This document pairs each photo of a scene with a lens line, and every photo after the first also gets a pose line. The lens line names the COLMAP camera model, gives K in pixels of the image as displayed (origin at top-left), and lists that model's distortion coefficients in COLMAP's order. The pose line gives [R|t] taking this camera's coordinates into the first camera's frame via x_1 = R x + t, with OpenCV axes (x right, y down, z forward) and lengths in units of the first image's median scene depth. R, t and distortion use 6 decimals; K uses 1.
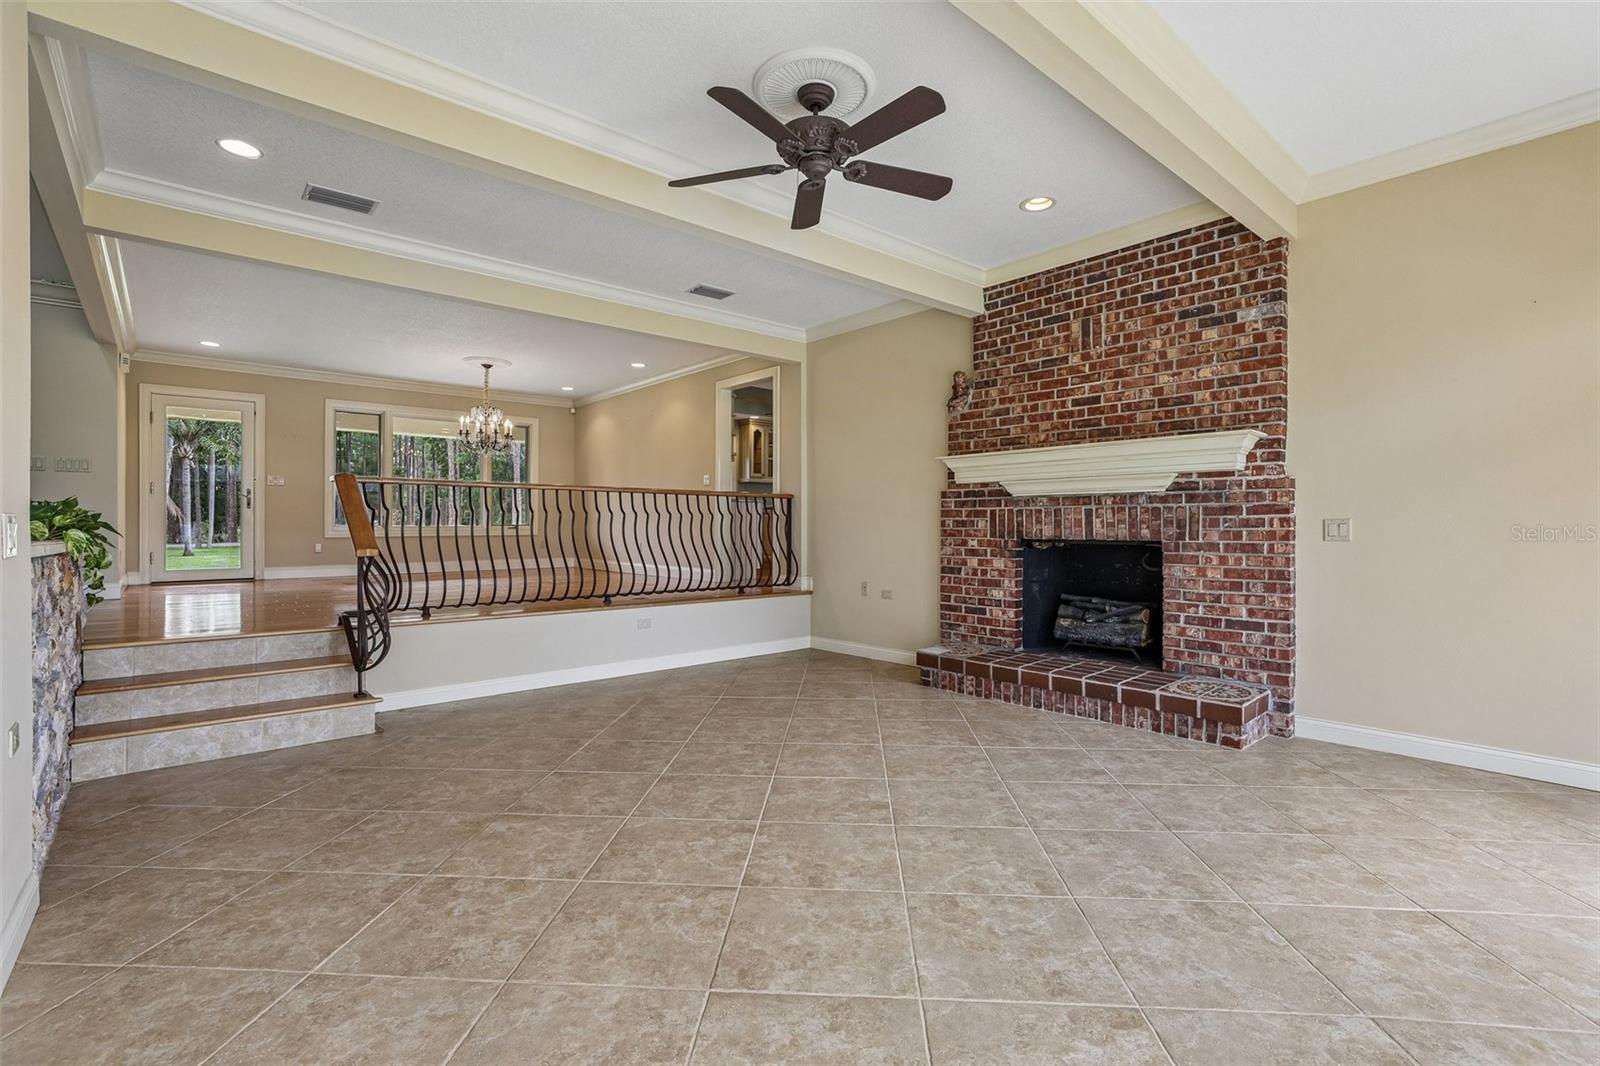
lens RADIAL K [[735.1, 0, 800.0], [0, 735.1, 529.1], [0, 0, 1]] dist [-0.036213, 0.009970]
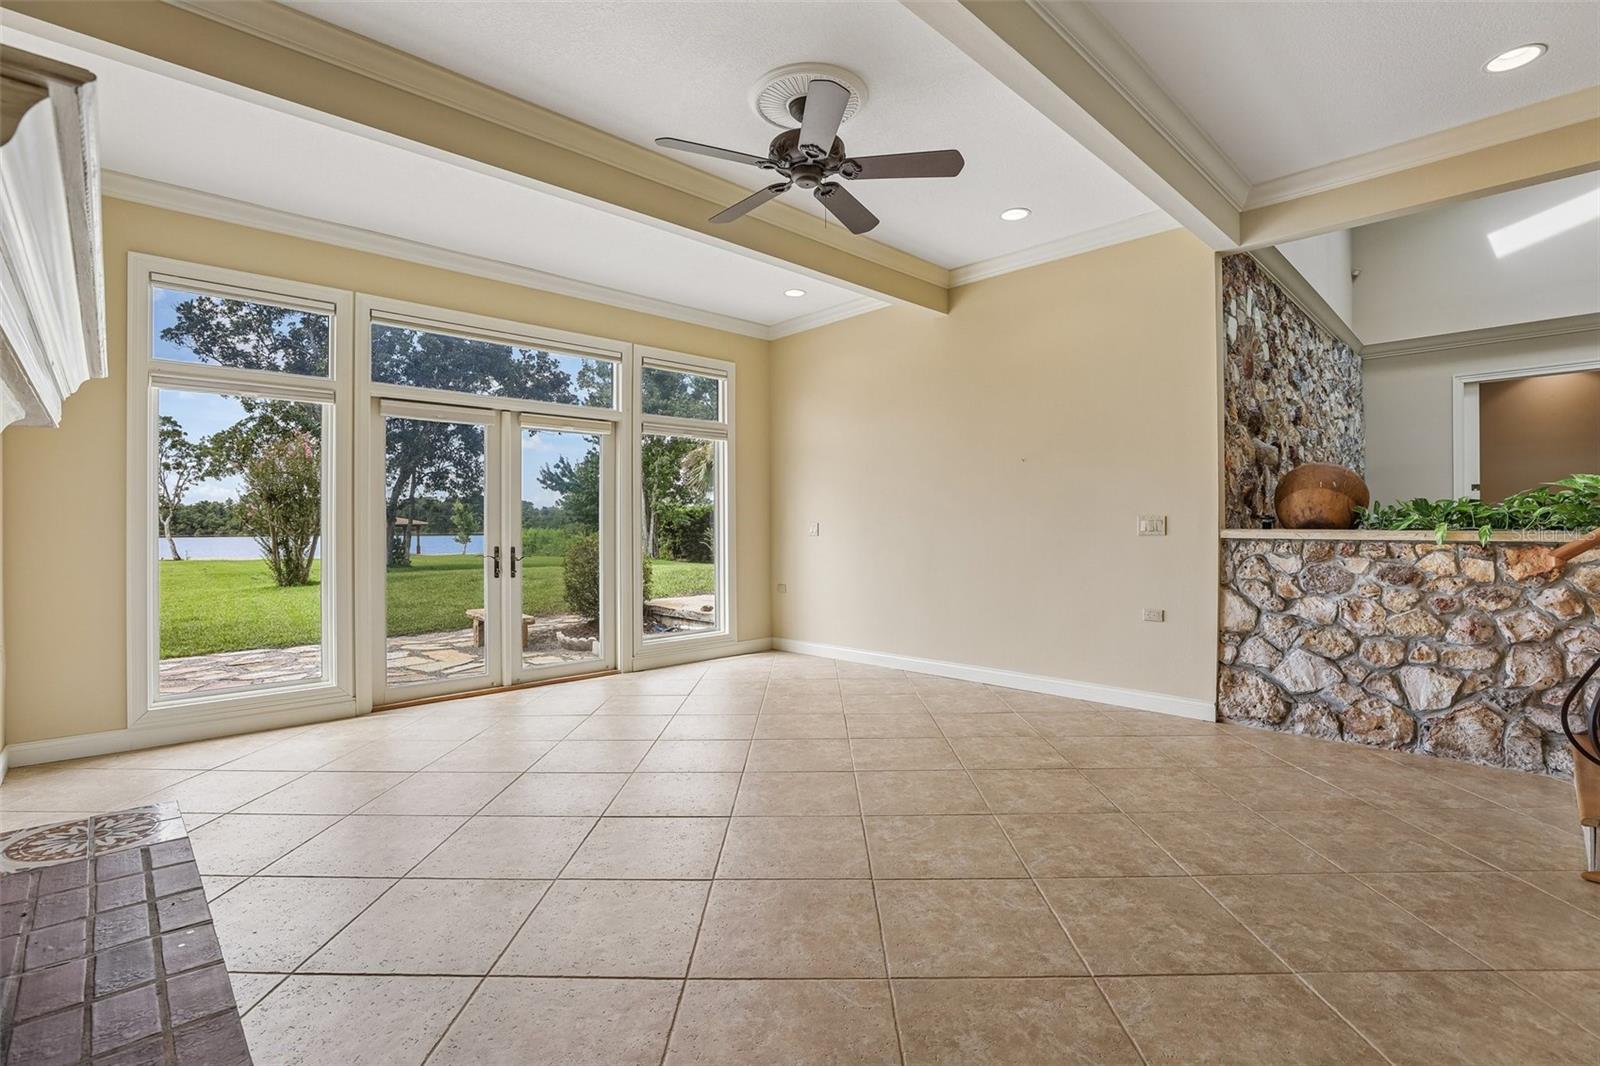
lens RADIAL K [[735.1, 0, 800.8], [0, 735.1, 528.0], [0, 0, 1]] dist [-0.036213, 0.009970]
pose [[-0.998715, 0.013223, -0.048923, 0.078568], [0.013026, 0.999906, 0.004338, -0.005999], [0.048975, 0.003695, -0.998793, 1.982611]]
